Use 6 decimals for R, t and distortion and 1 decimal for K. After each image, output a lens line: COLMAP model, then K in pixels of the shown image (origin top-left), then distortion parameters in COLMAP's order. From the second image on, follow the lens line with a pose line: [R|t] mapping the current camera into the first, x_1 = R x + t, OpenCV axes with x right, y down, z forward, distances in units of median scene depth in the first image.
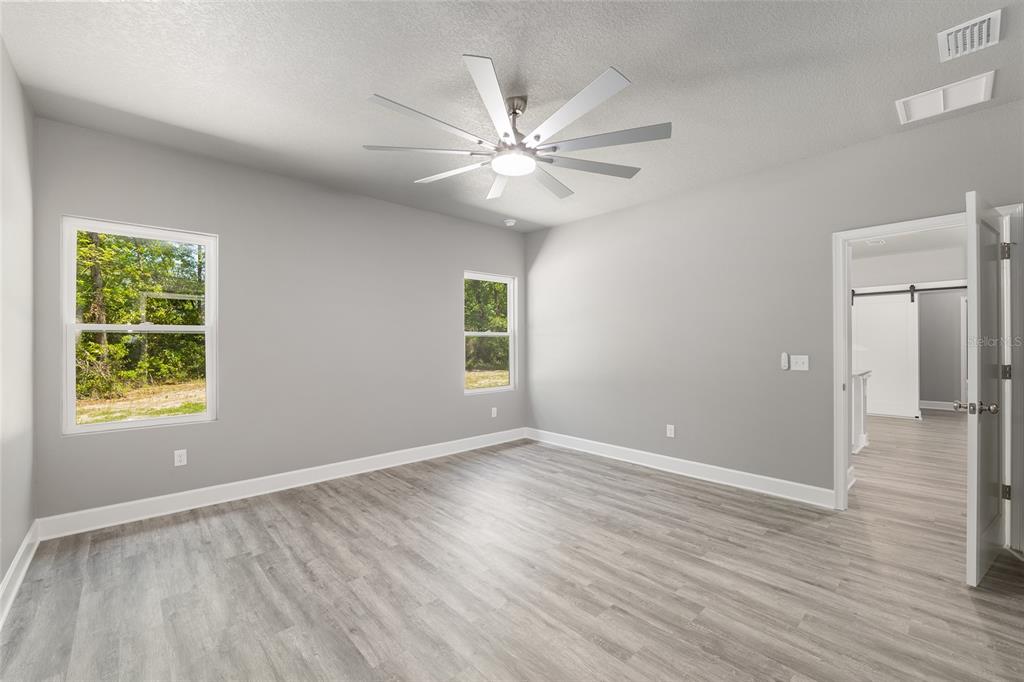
lens RADIAL K [[423.7, 0, 512.0], [0, 423.7, 341.0], [0, 0, 1]] dist [-0.009790, -0.000115]
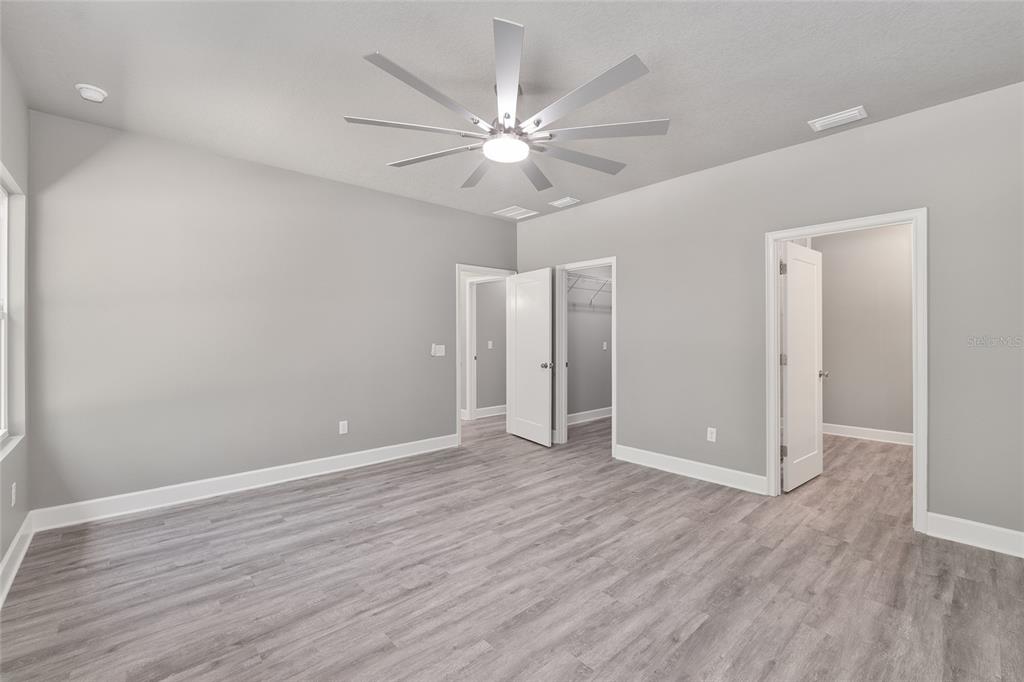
lens RADIAL K [[423.7, 0, 512.0], [0, 423.7, 341.0], [0, 0, 1]] dist [-0.009790, -0.000115]
pose [[0.015329, -0.009402, 0.999838, -0.772945], [-0.004638, 0.999944, 0.009474, 0.003355], [-0.999872, -0.004782, 0.015284, 0.790501]]
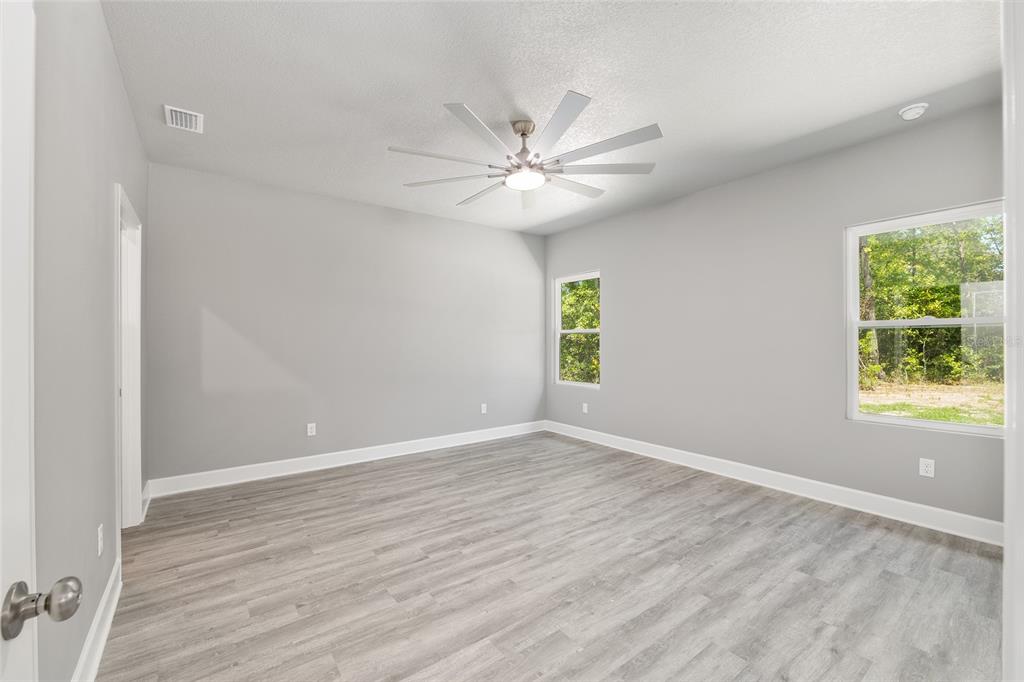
lens RADIAL K [[423.7, 0, 512.0], [0, 423.7, 341.0], [0, 0, 1]] dist [-0.009790, -0.000115]
pose [[-0.110619, 0.004700, -0.993852, 0.913038], [0.007325, 0.999966, 0.003913, -0.000473], [0.993836, -0.006847, -0.110649, 0.884983]]
